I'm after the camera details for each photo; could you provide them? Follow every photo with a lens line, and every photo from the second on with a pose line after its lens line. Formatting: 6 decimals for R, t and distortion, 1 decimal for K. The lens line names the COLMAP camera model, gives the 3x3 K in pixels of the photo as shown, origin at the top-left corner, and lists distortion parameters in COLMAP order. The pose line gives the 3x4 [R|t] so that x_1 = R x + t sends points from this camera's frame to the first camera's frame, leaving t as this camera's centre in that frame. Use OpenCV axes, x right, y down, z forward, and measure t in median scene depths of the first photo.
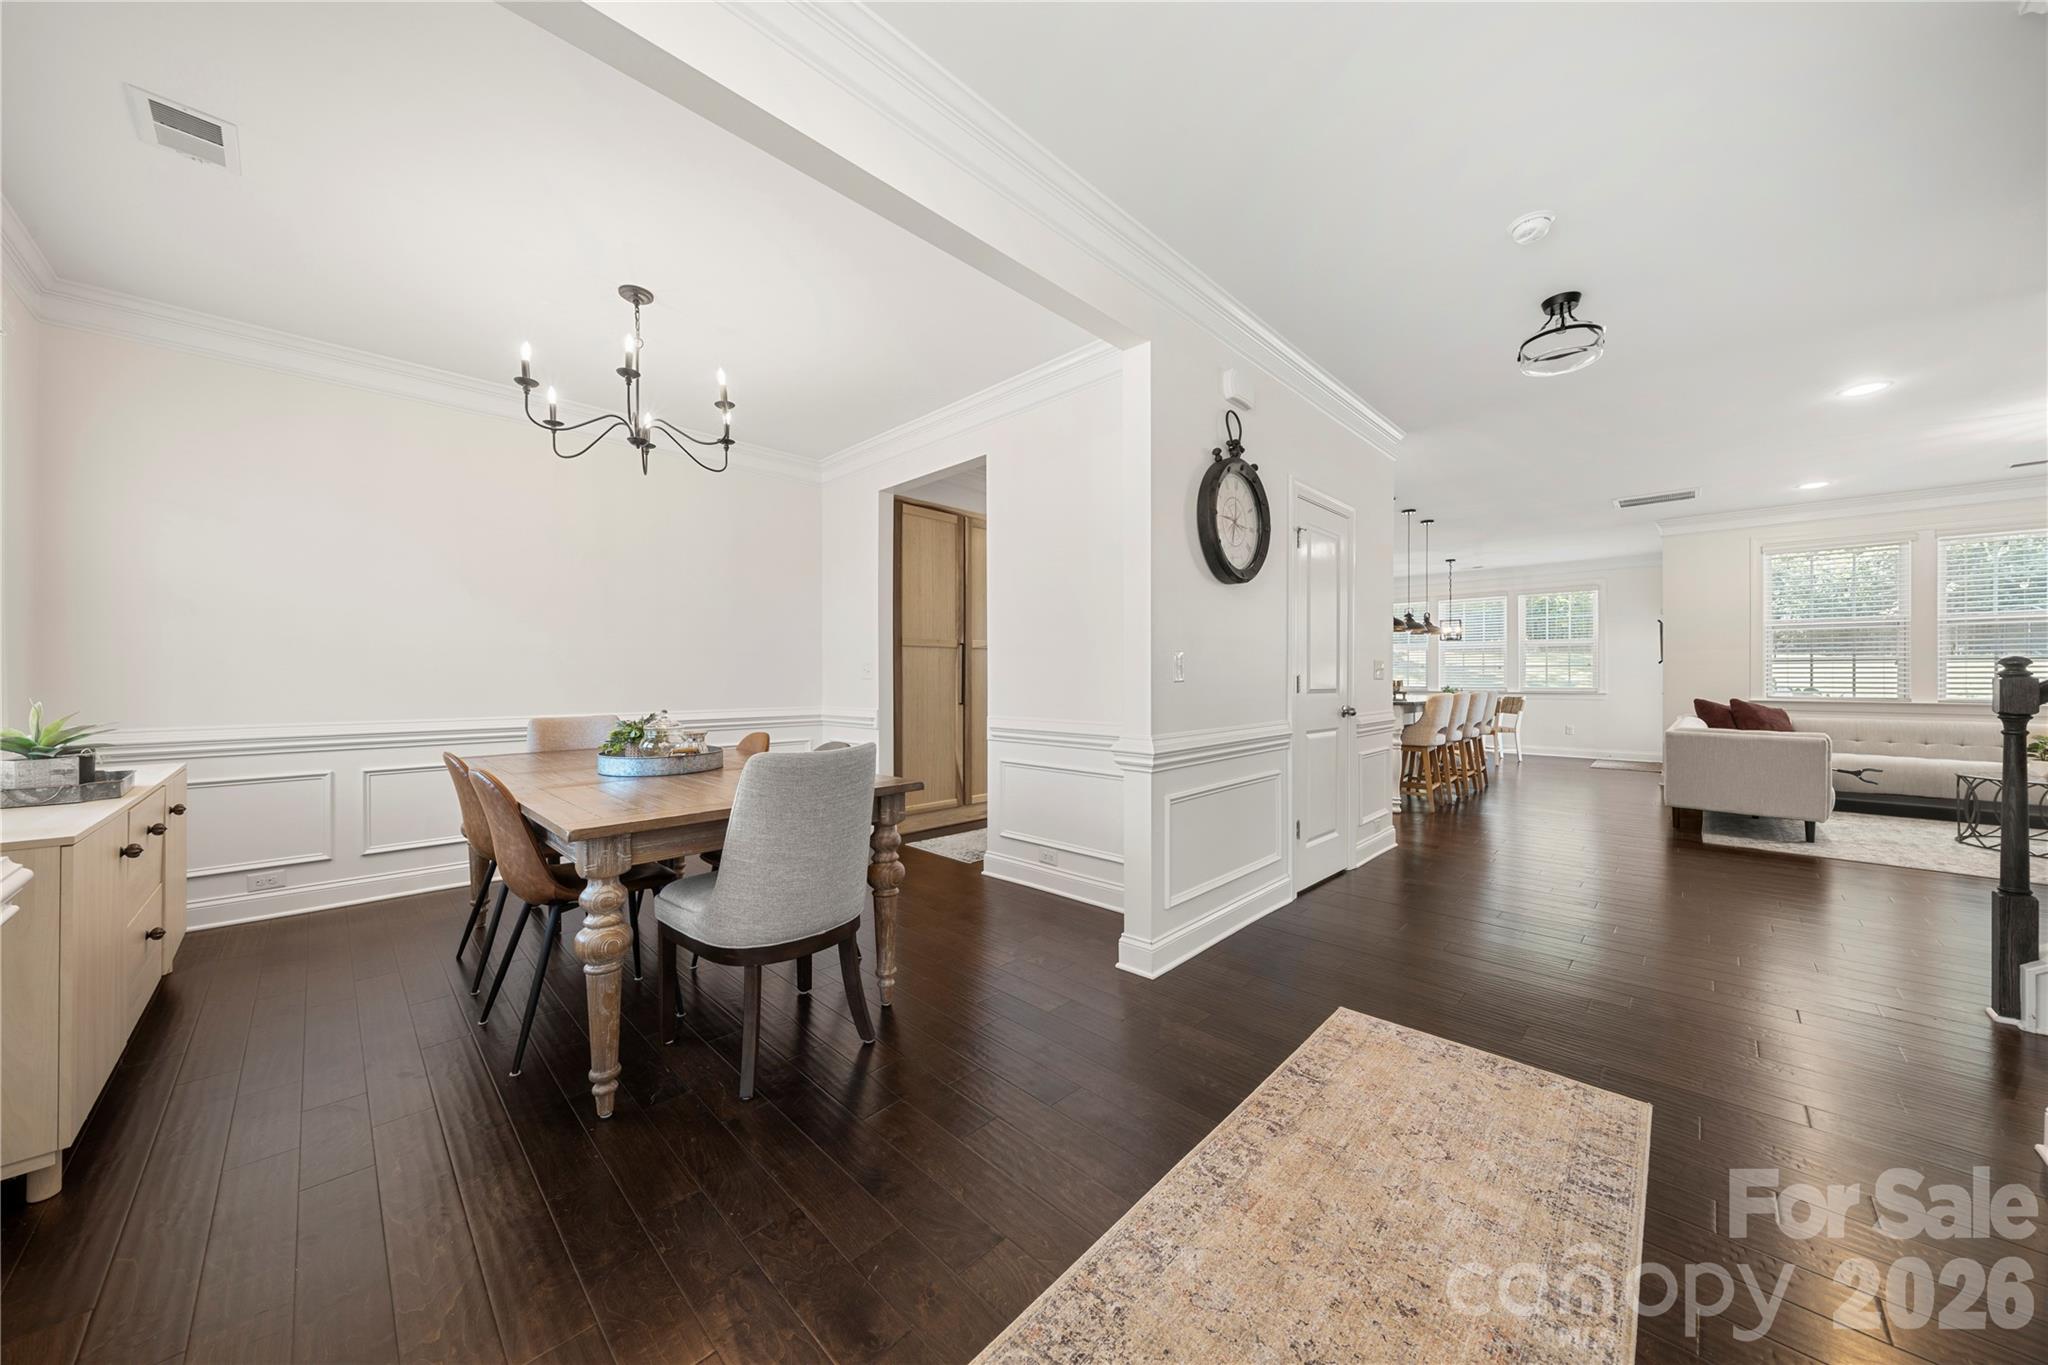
lens RADIAL K [[723.9, 0, 1039.1], [0, 723.9, 677.5], [0, 0, 1]] dist [-0.004258, -0.000265]
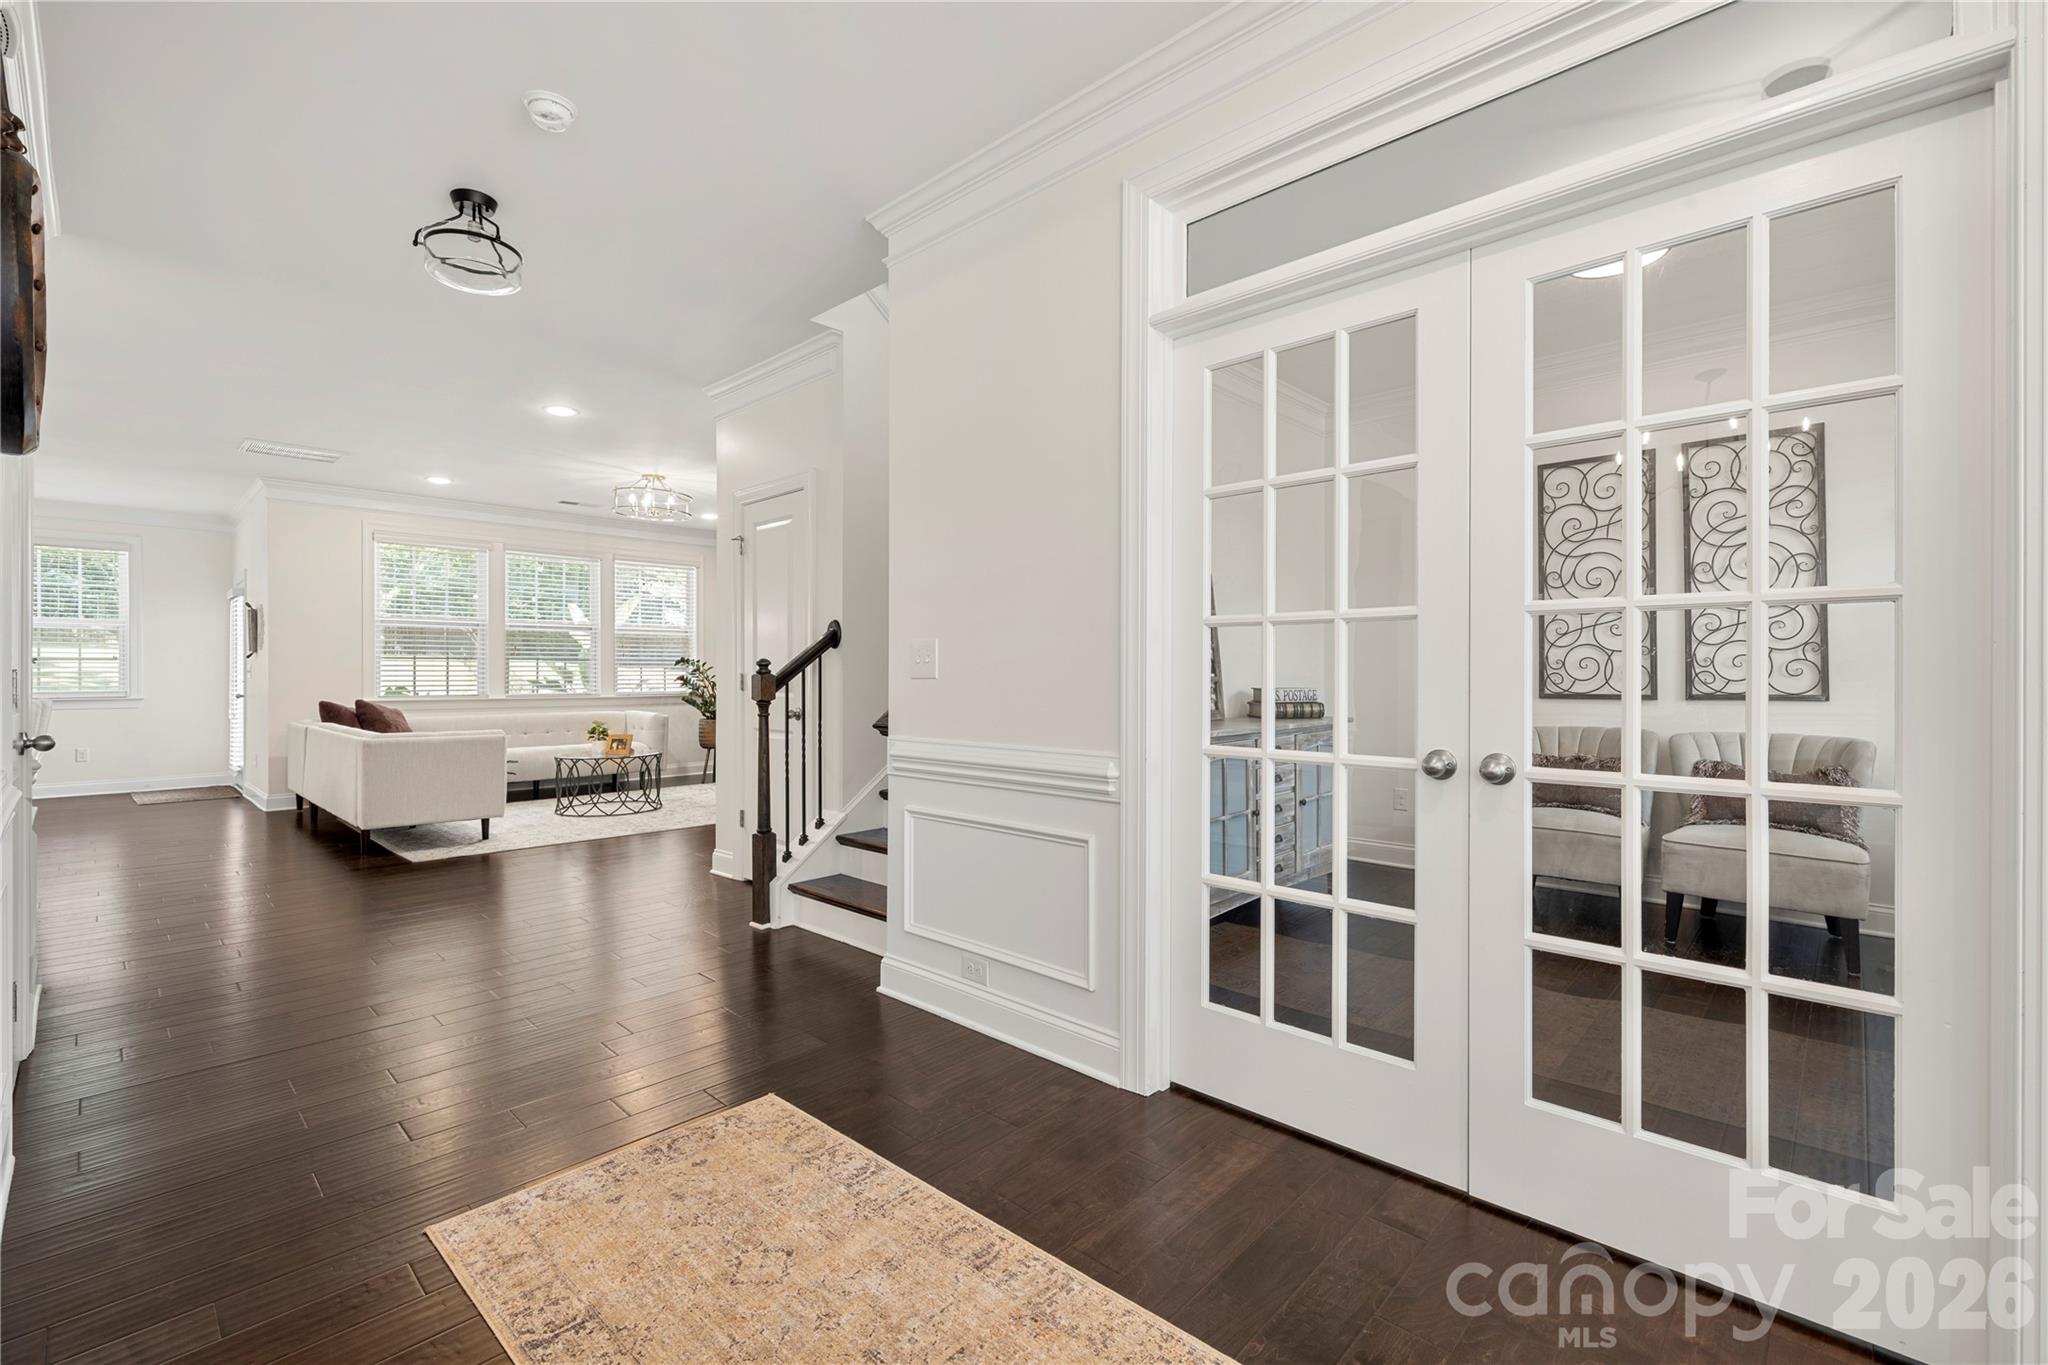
lens RADIAL K [[868.9, 0, 1028.1], [0, 868.9, 677.9], [0, 0, 1]] dist [0.002423, 0.001003]
pose [[0.003453, -0.006419, 0.999973, -0.140384], [0.004205, 0.999971, 0.006405, -0.000910], [-0.999985, 0.004182, 0.003480, 0.233753]]
